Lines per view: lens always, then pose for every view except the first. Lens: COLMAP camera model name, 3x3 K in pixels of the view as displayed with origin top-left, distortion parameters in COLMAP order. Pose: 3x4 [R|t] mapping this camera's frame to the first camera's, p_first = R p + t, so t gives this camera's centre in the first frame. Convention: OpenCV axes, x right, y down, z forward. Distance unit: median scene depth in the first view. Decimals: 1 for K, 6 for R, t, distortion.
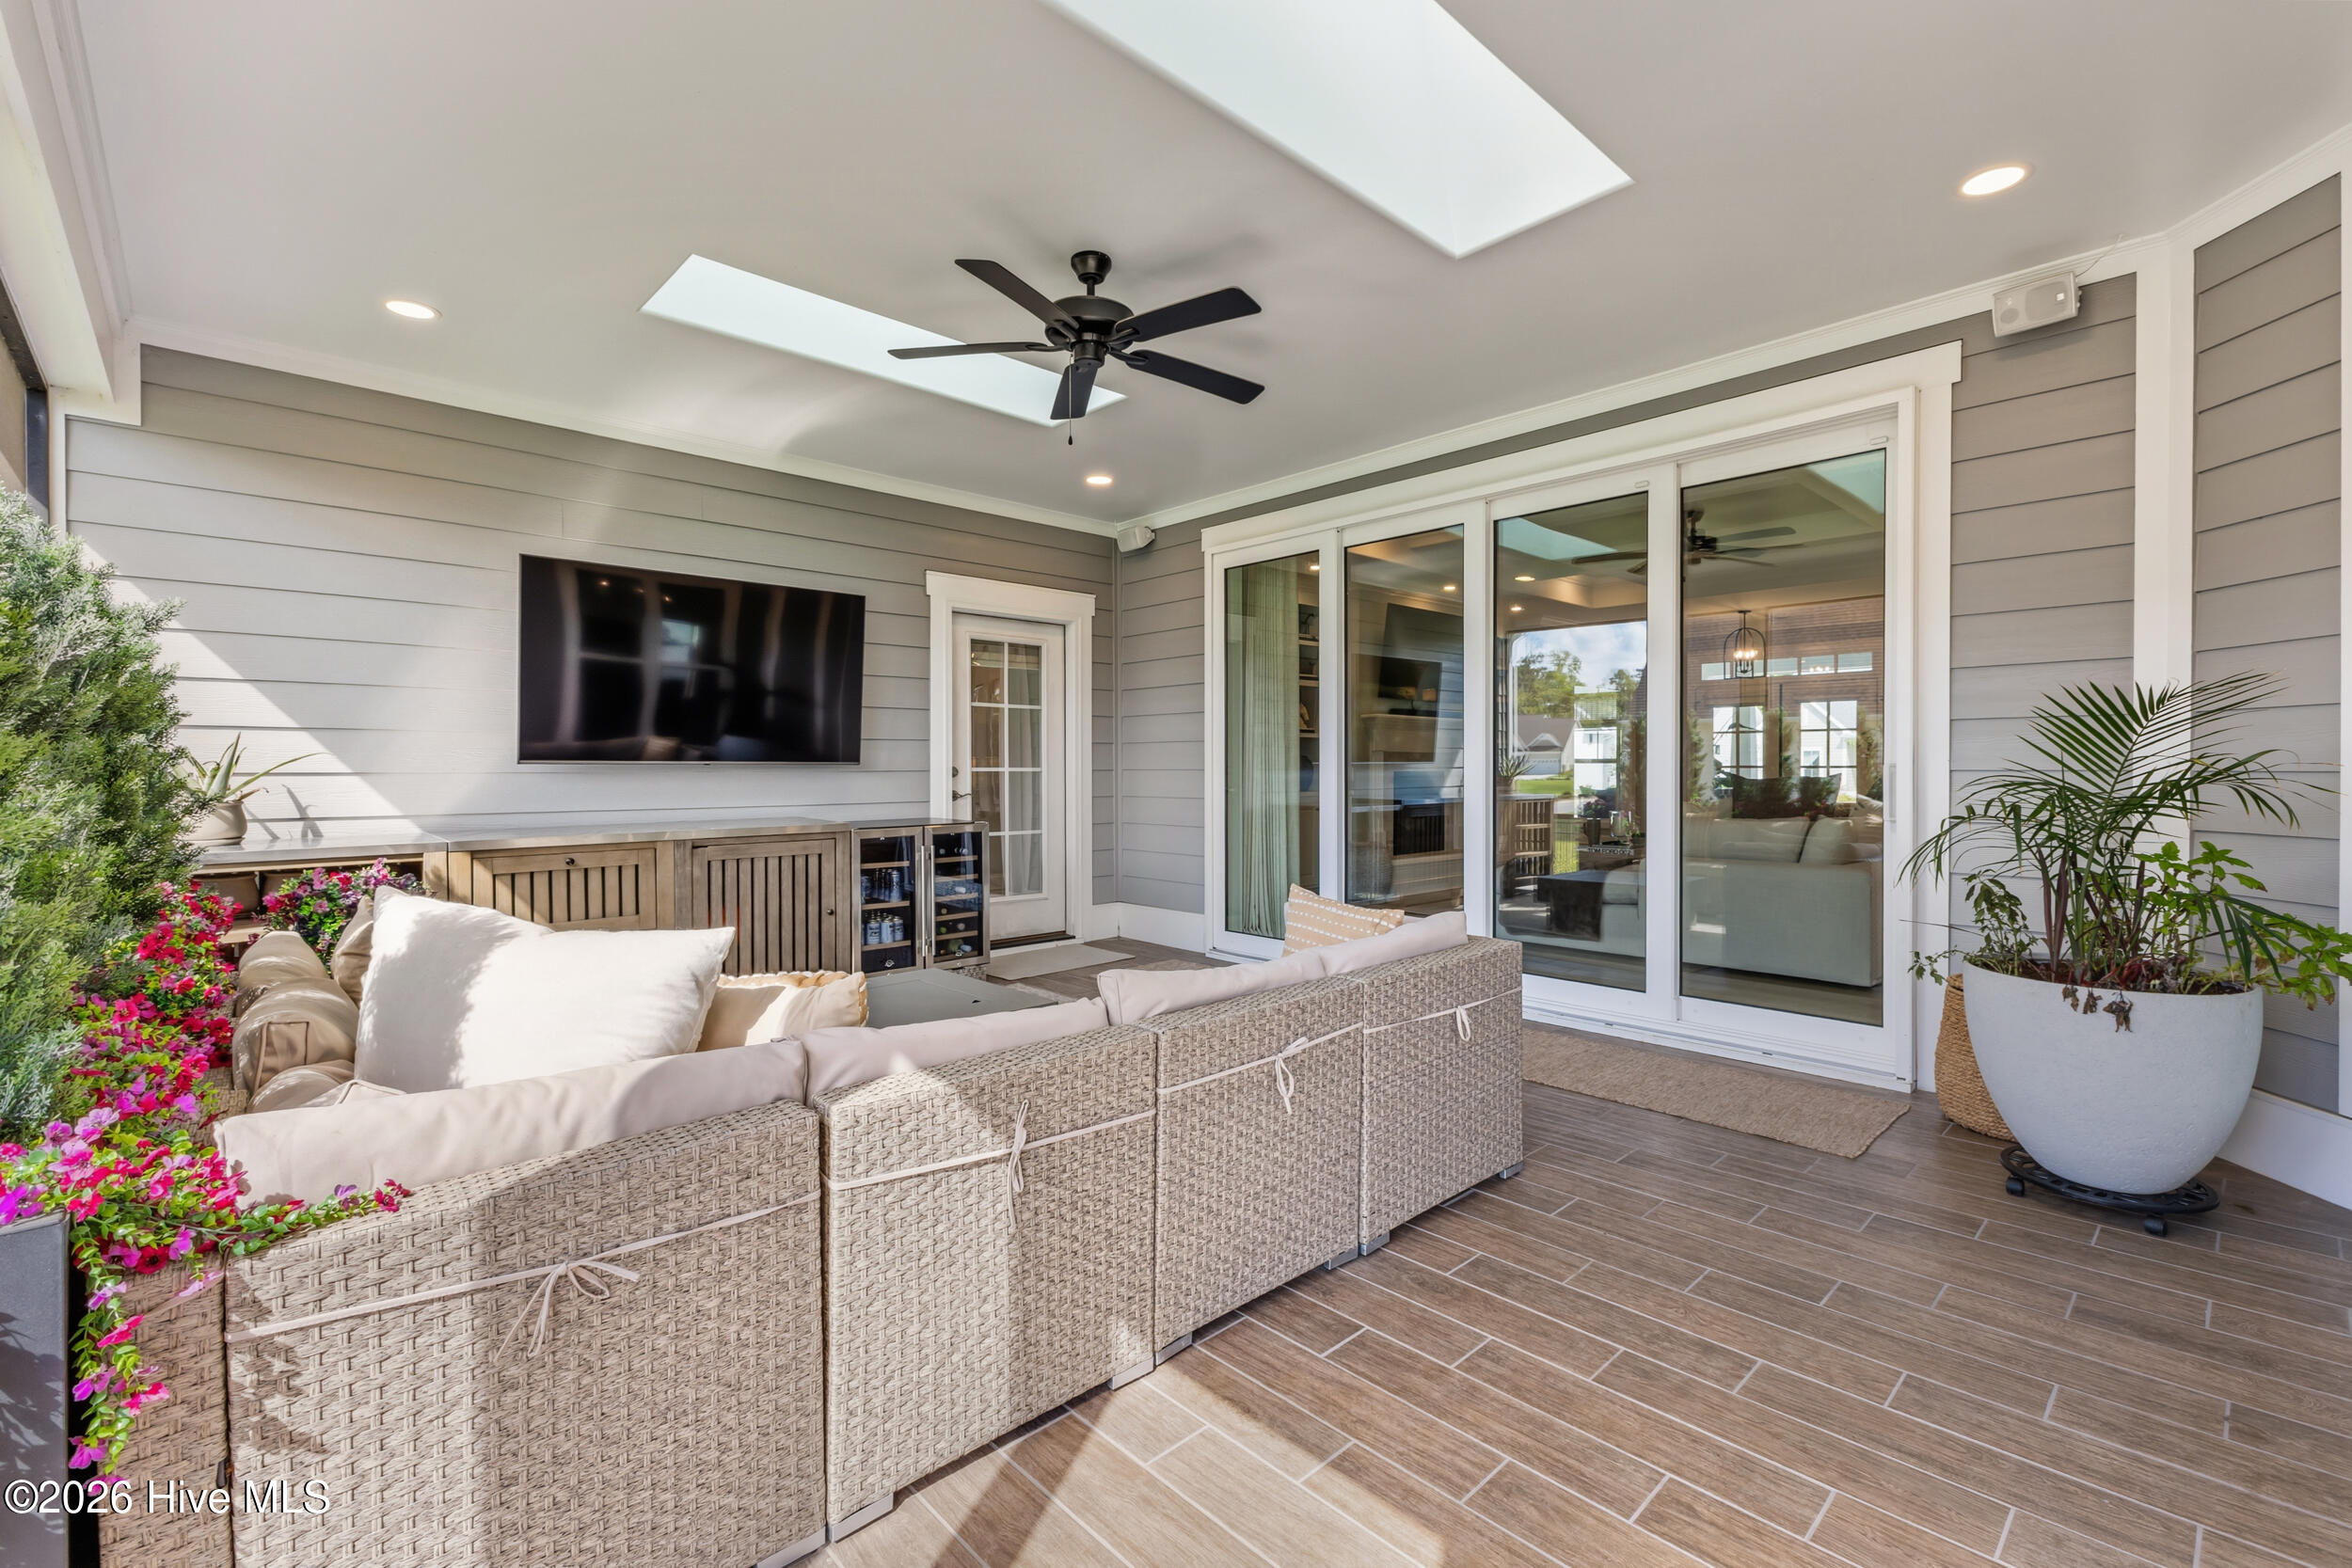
lens RADIAL K [[1017.3, 0, 1172.2], [0, 1017.3, 771.3], [0, 0, 1]] dist [0.013279, -0.000912]
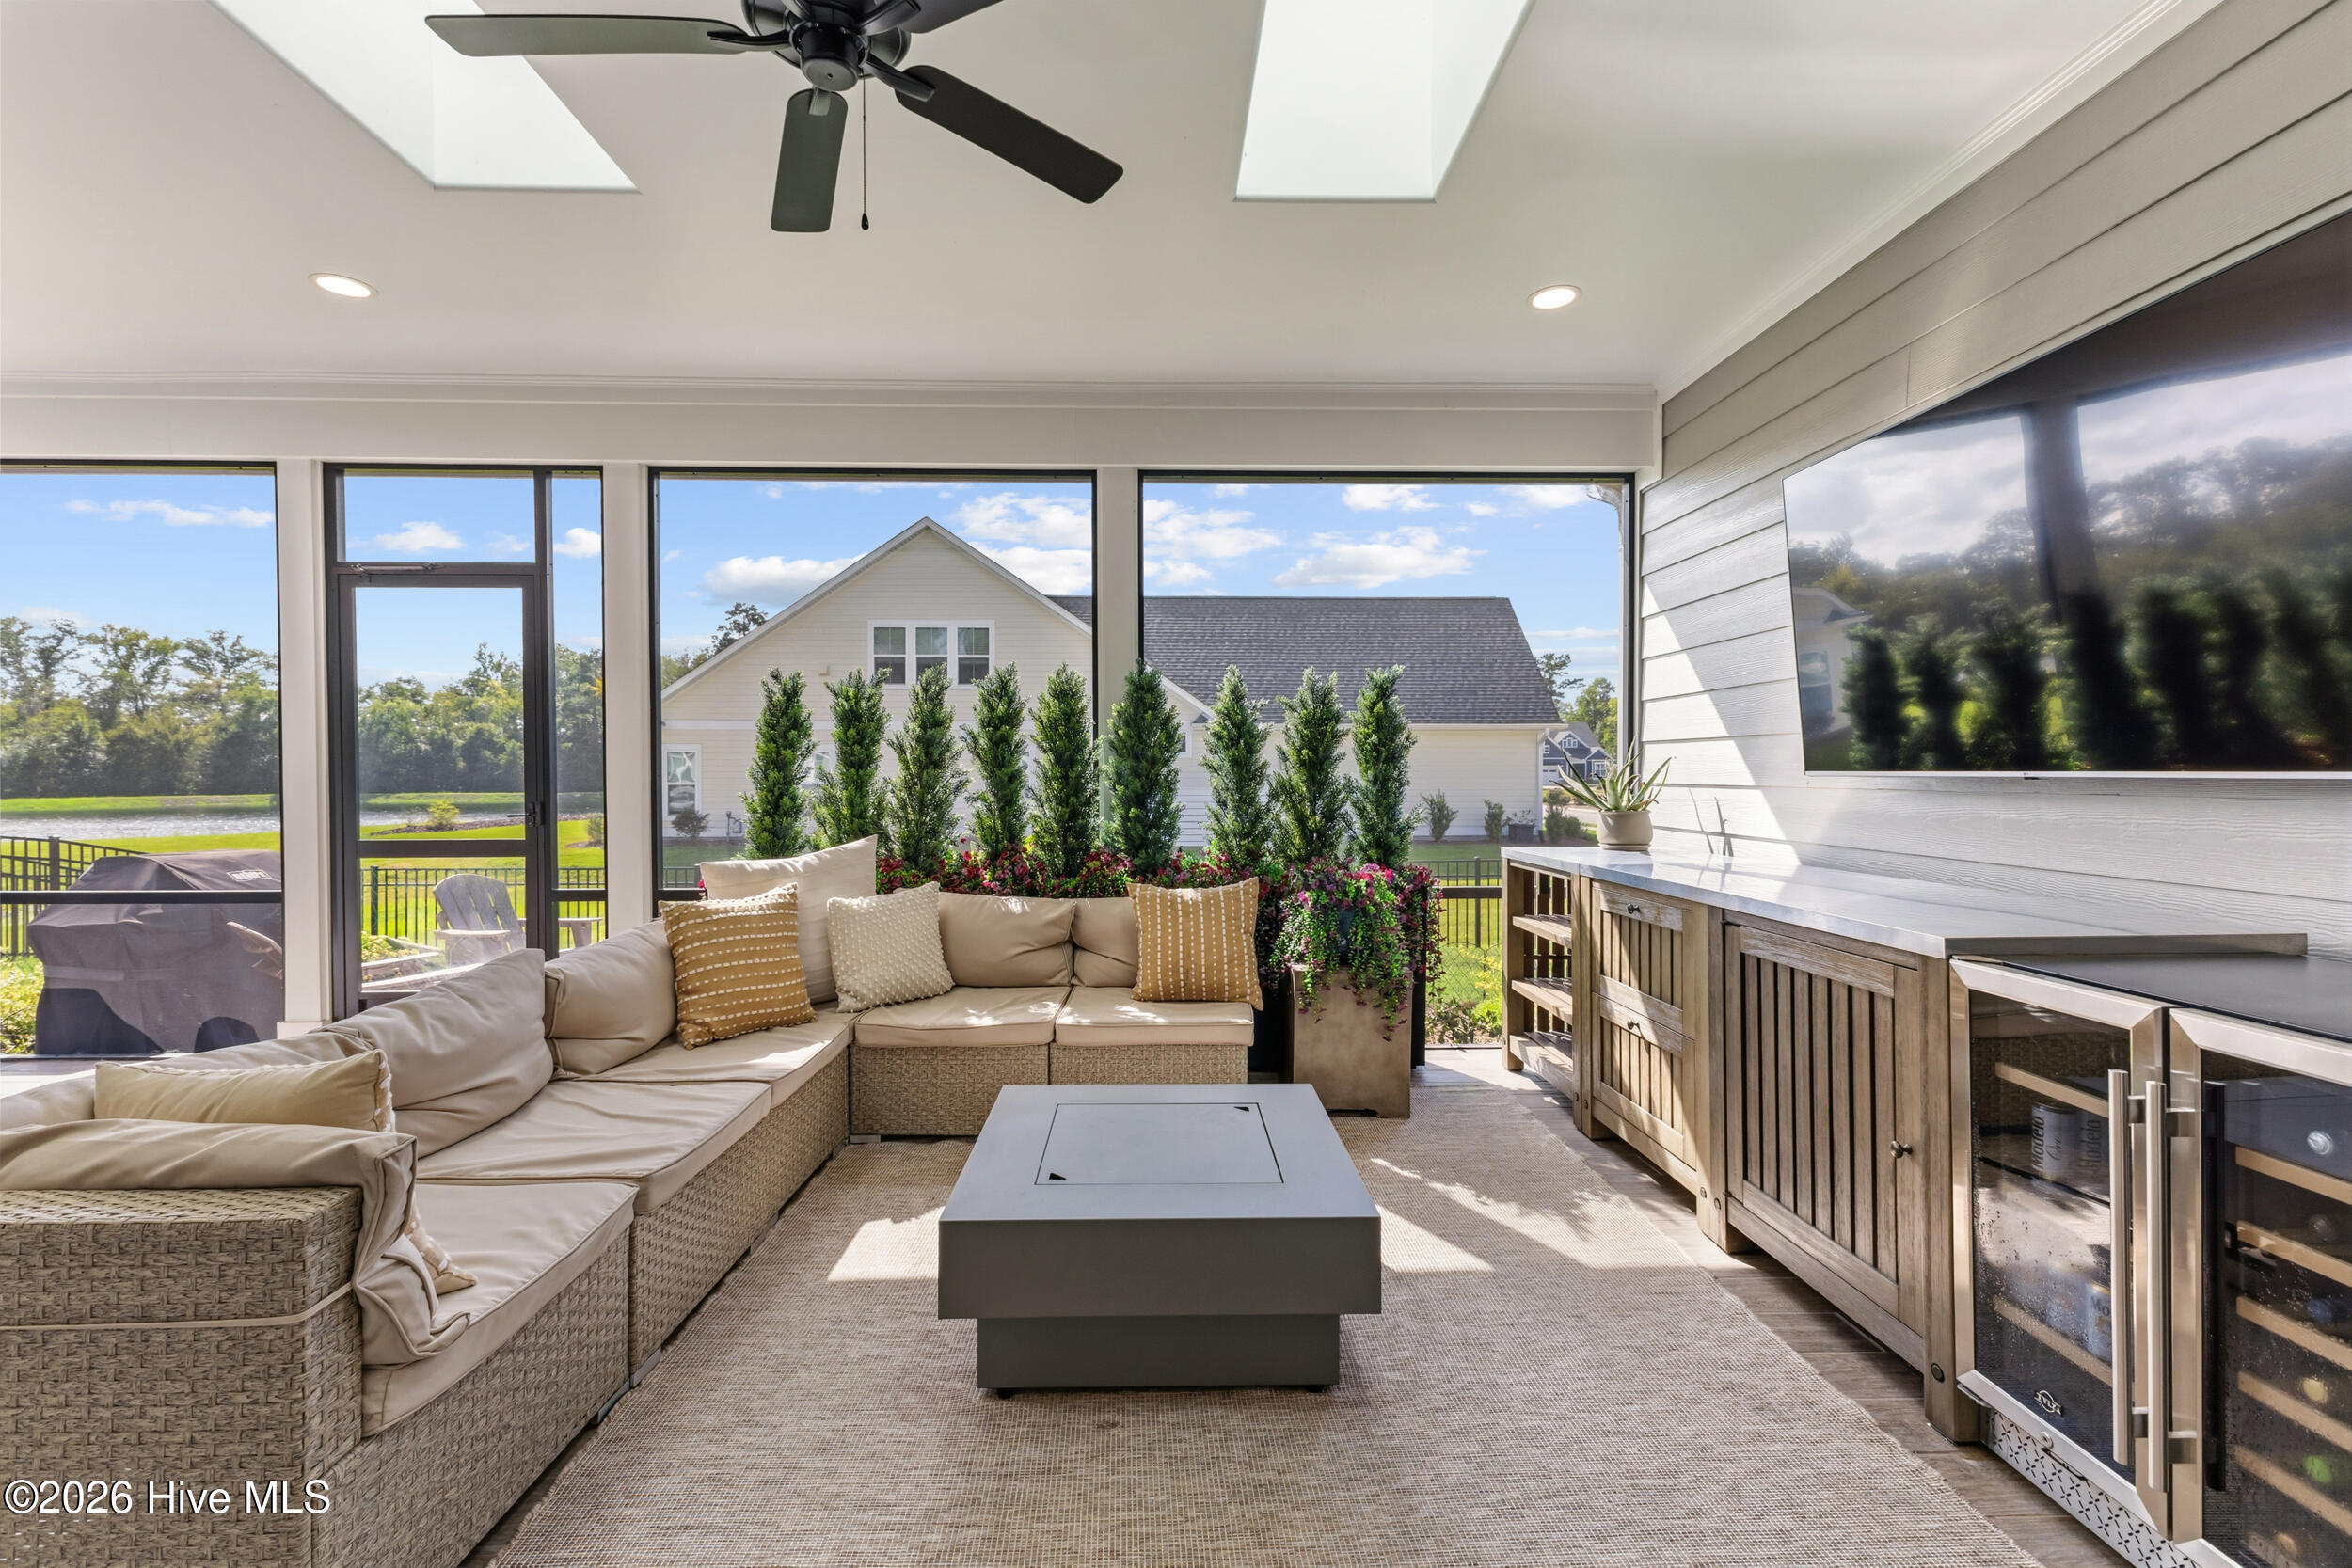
lens RADIAL K [[1017.3, 0, 1172.2], [0, 1017.3, 778.7], [0, 0, 1]] dist [0.013279, -0.000912]
pose [[-0.669621, -0.000461, -0.742703, 0.127199], [-0.011697, 0.999882, 0.009926, -0.005009], [0.742611, 0.015334, -0.669547, 0.857610]]
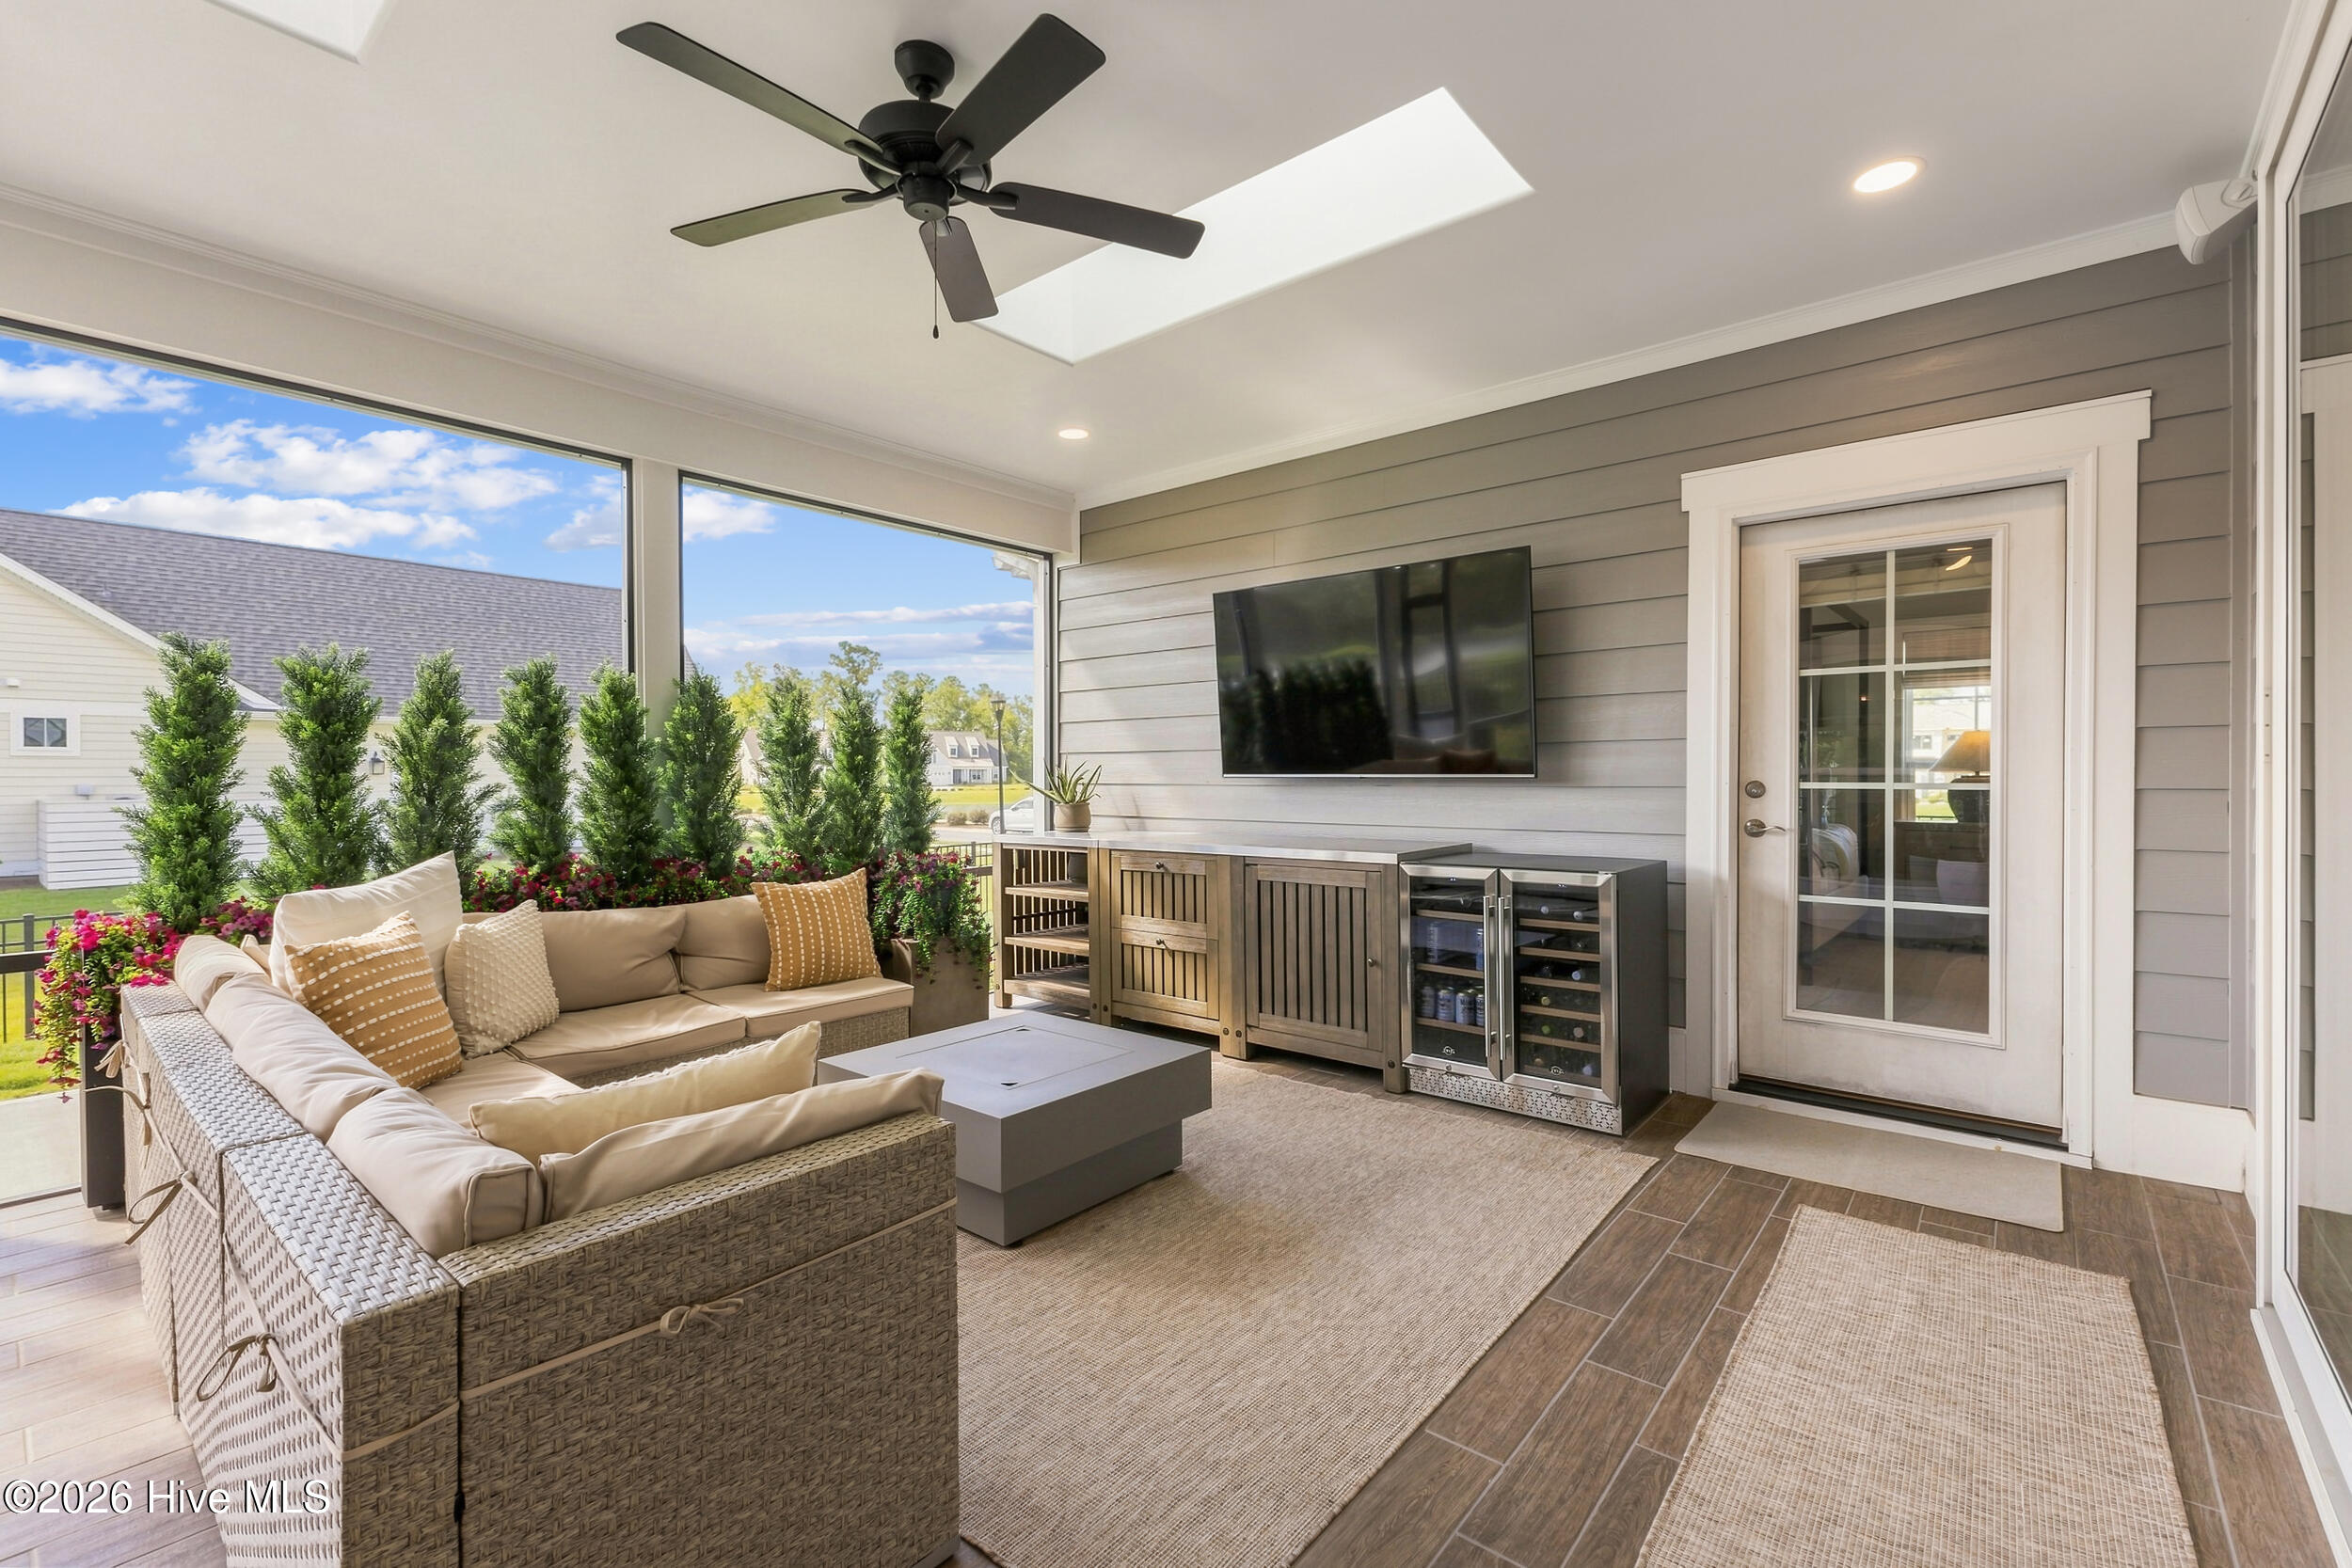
lens RADIAL K [[1017.3, 0, 1183.1], [0, 1017.3, 783.1], [0, 0, 1]] dist [0.013279, -0.000912]
pose [[0.119239, 0.002394, -0.992863, 0.361807], [-0.007890, 0.999968, 0.001464, -0.001170], [0.992834, 0.007659, 0.119254, 0.613759]]
